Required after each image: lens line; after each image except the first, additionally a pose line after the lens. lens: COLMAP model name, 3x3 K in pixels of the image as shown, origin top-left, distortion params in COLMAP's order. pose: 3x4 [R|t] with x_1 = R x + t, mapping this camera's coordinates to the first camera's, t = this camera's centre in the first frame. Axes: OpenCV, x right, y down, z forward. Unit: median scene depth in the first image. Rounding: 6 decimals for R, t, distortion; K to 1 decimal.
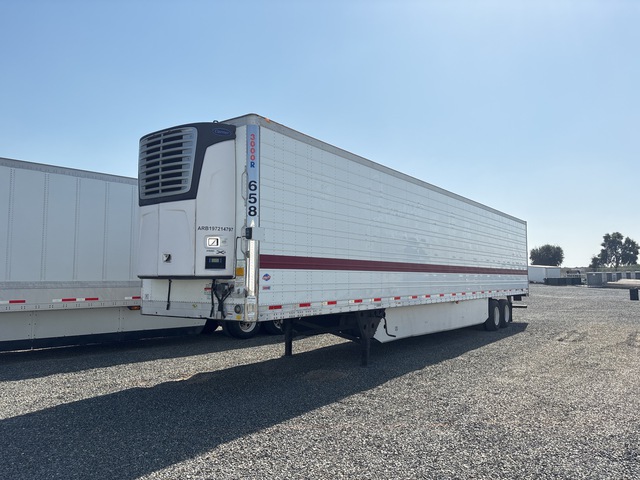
lens RADIAL K [[495.7, 0, 324.1], [0, 495.7, 244.2], [0, 0, 1]] dist [0.053187, -0.025431]
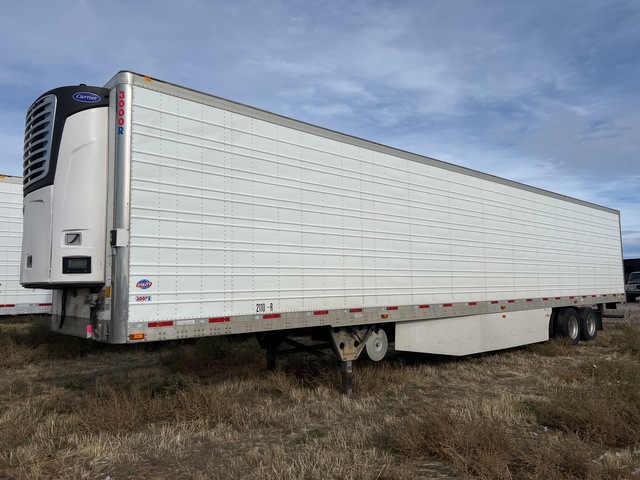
lens RADIAL K [[495.7, 0, 313.7], [0, 495.7, 235.8], [0, 0, 1]] dist [0.053187, -0.025431]
pose [[0.973169, -0.025652, -0.228657, 0.307018], [0.020327, 0.999465, -0.025612, 0.018077], [0.229191, 0.020277, 0.973170, 0.320790]]
